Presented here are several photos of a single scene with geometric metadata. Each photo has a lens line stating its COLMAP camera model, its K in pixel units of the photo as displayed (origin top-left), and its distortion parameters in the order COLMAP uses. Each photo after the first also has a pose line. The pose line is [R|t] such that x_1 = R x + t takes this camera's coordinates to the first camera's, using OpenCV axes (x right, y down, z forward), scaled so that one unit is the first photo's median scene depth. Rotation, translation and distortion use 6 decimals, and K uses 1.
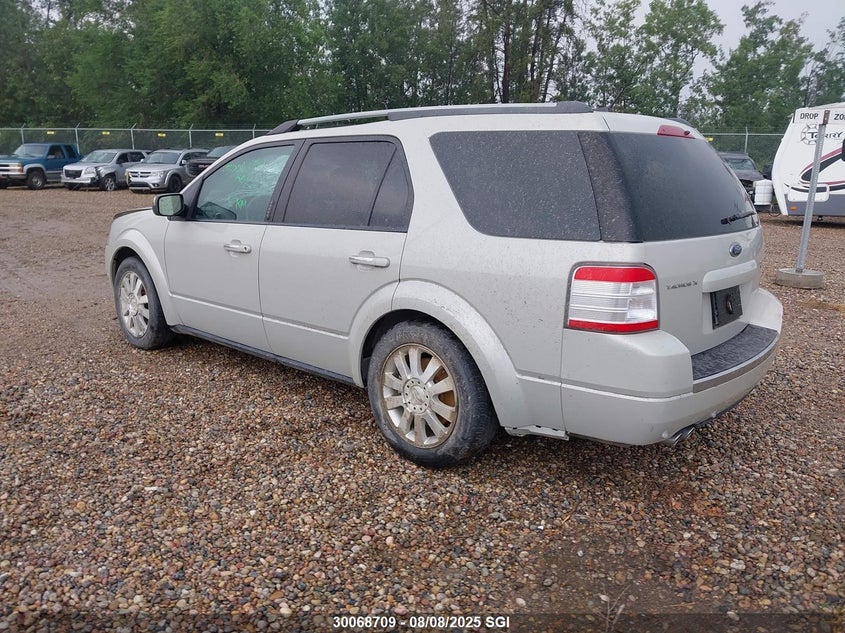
lens RADIAL K [[663.5, 0, 425.0], [0, 663.5, 329.3], [0, 0, 1]] dist [0.010993, 0.003368]
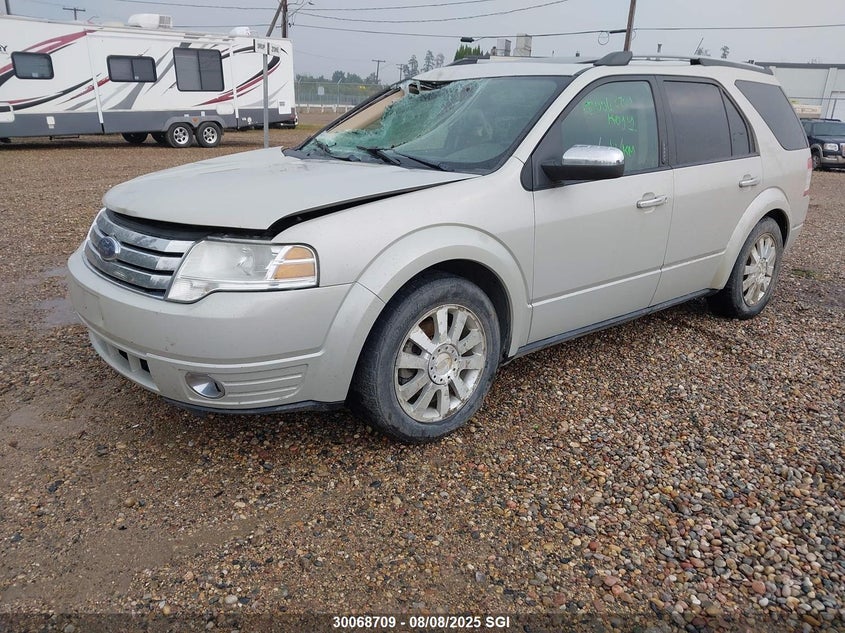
lens RADIAL K [[681.3, 0, 422.5], [0, 681.3, 316.5], [0, 0, 1]] dist [0.015625, -0.007365]
pose [[0.124286, -0.302698, 0.944948, -1.054441], [0.210704, 0.938664, 0.272972, -0.250414], [-0.969617, 0.165177, 0.180443, 1.024812]]
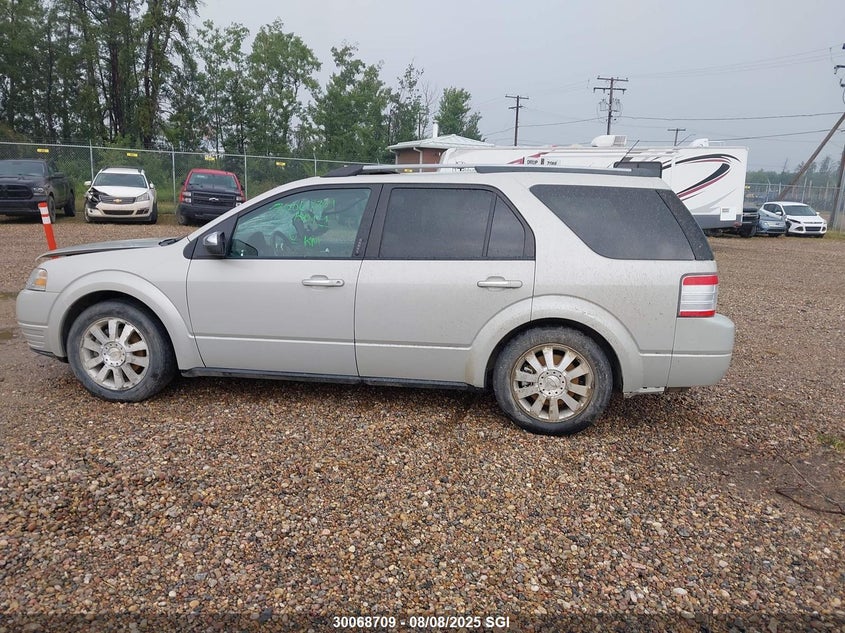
lens RADIAL K [[681.3, 0, 422.5], [0, 681.3, 316.5], [0, 0, 1]] dist [0.015625, -0.007365]
pose [[0.825136, -0.090216, 0.557684, -0.685653], [0.117757, 0.992949, -0.013602, -0.030420], [-0.552525, 0.076895, 0.829942, 0.006876]]
